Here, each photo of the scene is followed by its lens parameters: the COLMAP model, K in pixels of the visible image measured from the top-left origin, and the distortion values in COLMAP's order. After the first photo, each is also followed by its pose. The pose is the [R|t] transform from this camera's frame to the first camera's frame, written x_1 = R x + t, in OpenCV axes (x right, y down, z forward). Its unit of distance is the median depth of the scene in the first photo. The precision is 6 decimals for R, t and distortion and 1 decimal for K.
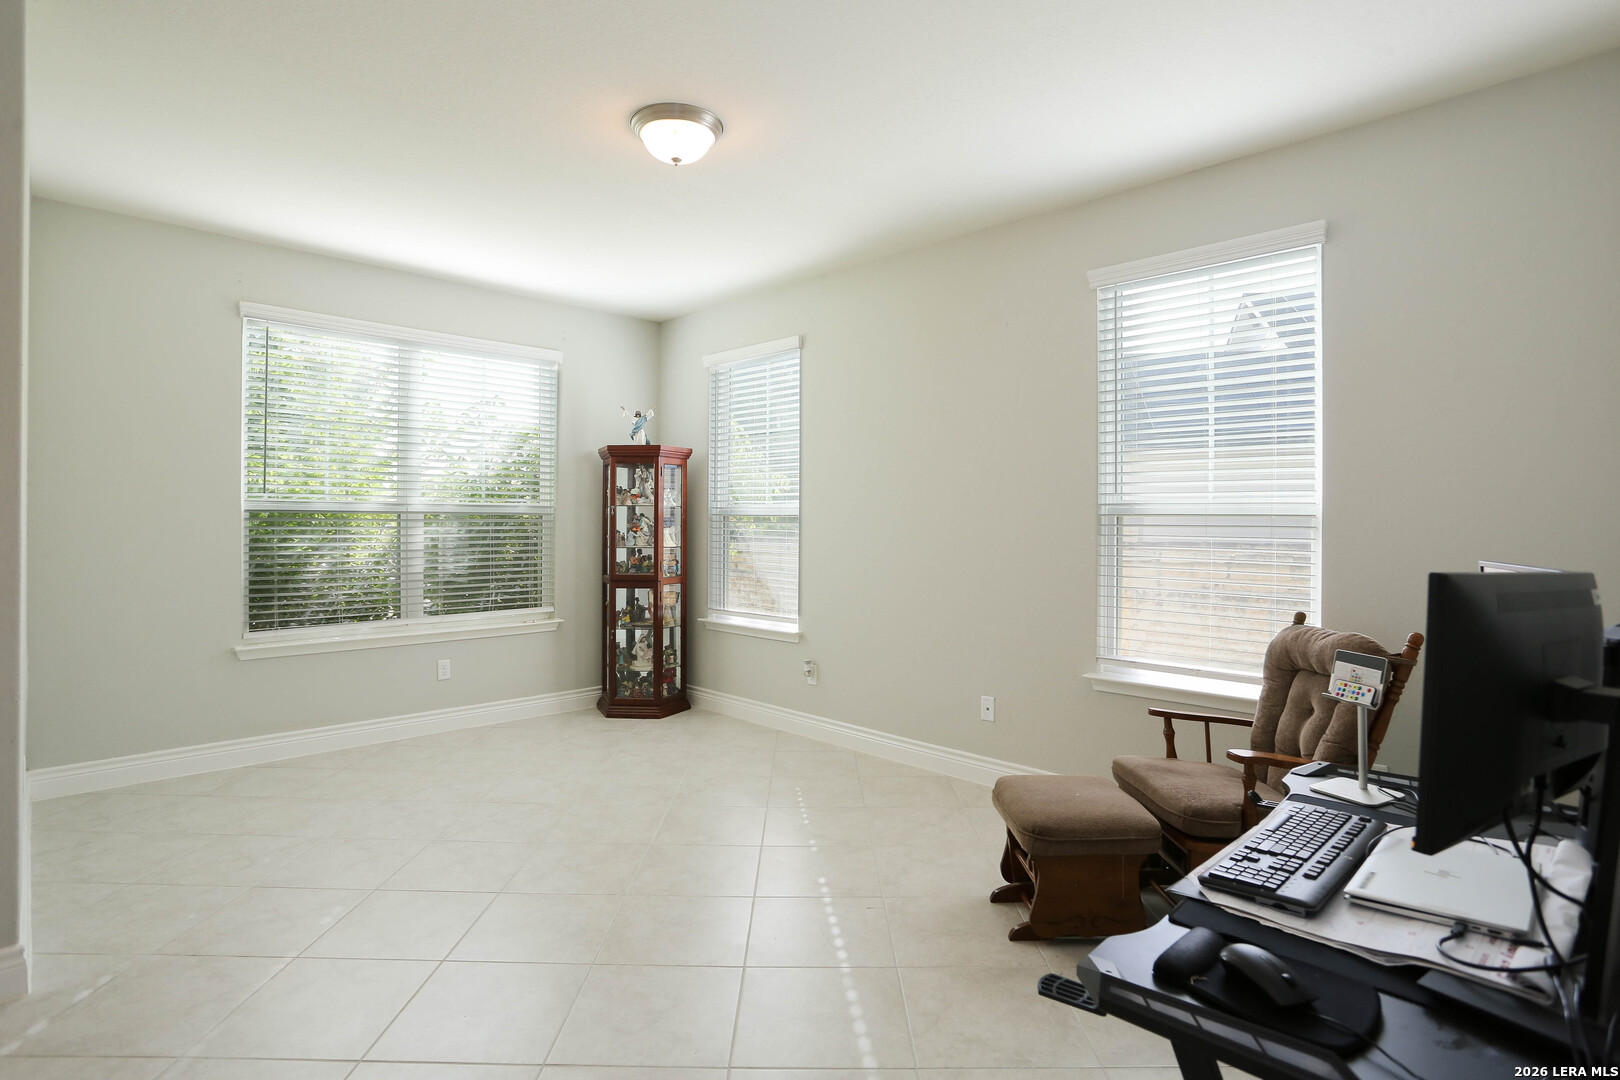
lens RADIAL K [[843.6, 0, 810.9], [0, 843.6, 518.3], [0, 0, 1]] dist [-0.041675, 0.000764]
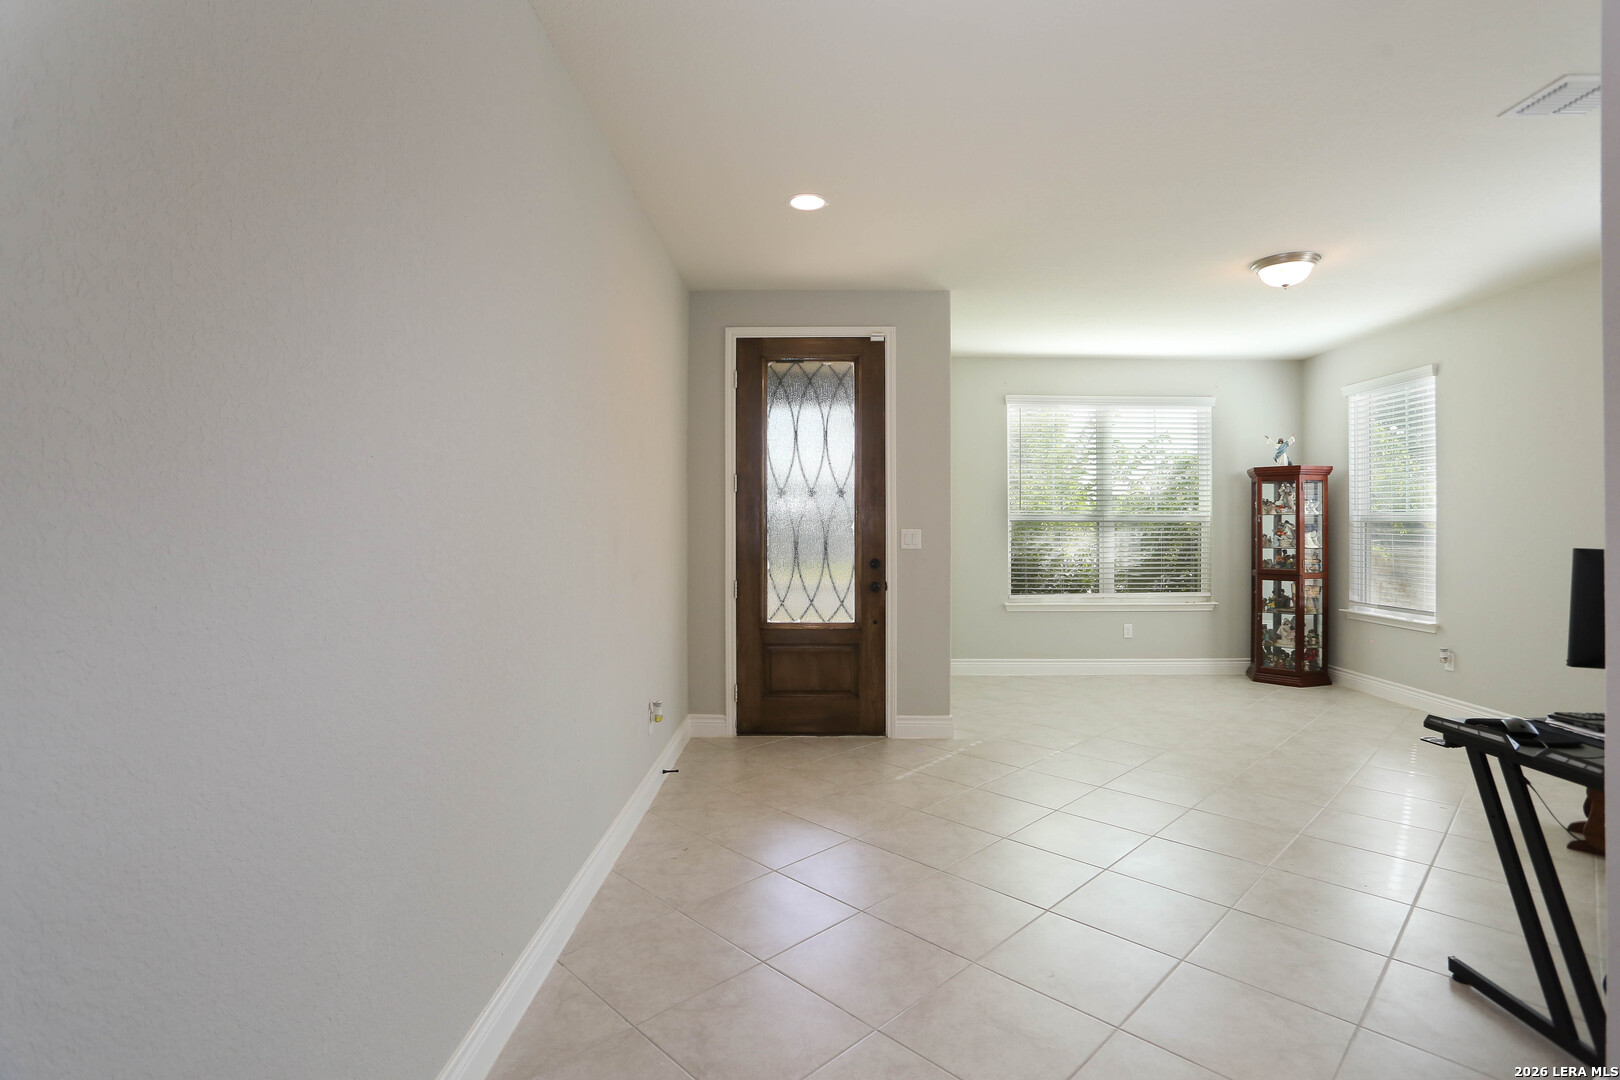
lens RADIAL K [[805.7, 0, 812.3], [0, 805.7, 524.9], [0, 0, 1]] dist [-0.026648, 0.000593]
pose [[0.717189, -0.005441, -0.696857, 0.118291], [0.004038, 0.999985, -0.003651, 0.001945], [0.696867, -0.000196, 0.717201, -0.326279]]
